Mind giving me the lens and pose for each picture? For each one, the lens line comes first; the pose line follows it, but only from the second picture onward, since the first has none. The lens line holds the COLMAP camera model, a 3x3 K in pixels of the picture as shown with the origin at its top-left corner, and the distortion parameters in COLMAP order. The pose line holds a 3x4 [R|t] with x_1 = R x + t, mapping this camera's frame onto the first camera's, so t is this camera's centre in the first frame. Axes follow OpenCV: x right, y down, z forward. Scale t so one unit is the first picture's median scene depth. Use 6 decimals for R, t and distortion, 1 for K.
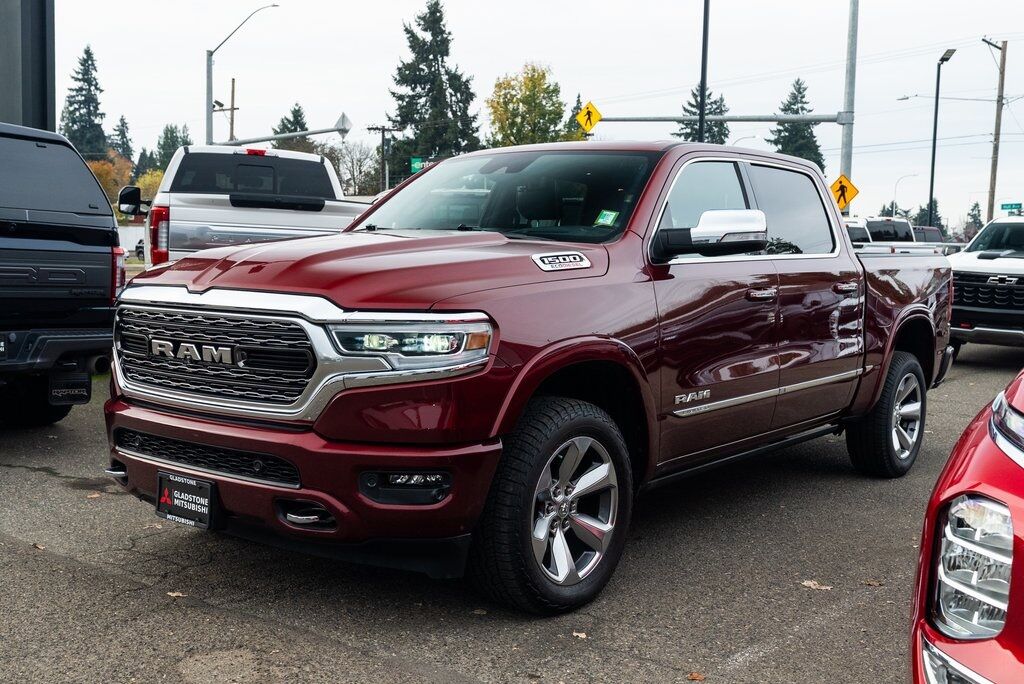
lens RADIAL K [[1086.9, 0, 510.2], [0, 1086.9, 340.7], [0, 0, 1]] dist [0.009599, 0.000000]
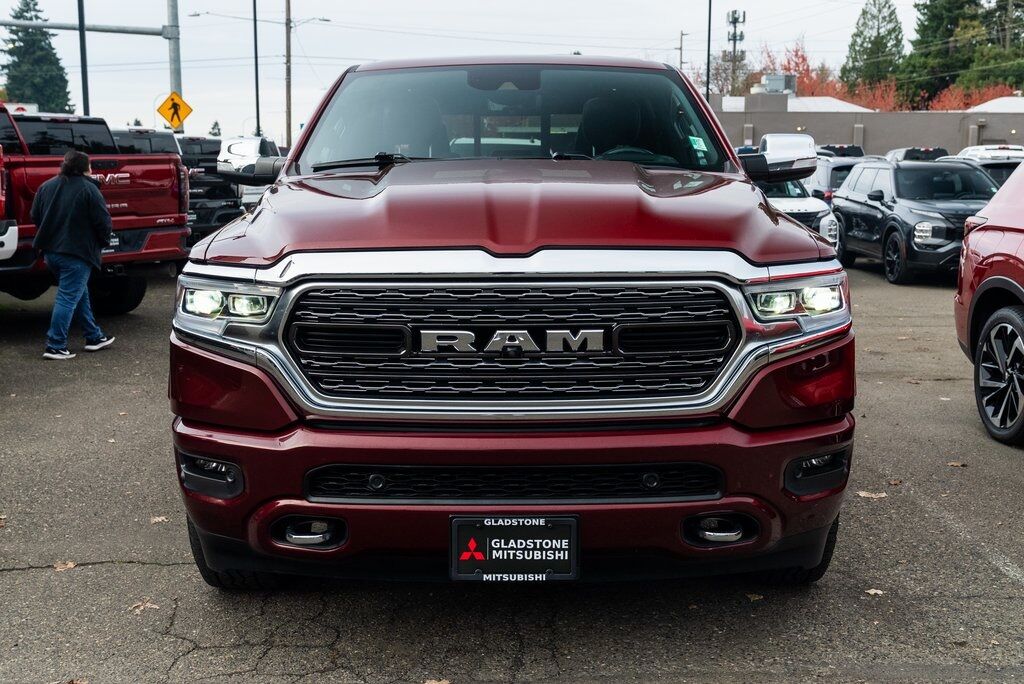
lens RADIAL K [[1086.9, 0, 510.6], [0, 1086.9, 344.8], [0, 0, 1]] dist [0.009599, 0.000000]
pose [[0.789687, -0.115608, 0.602519, -0.656033], [0.068857, 0.992582, 0.100203, -0.052821], [-0.609634, -0.037641, 0.791789, 0.406927]]
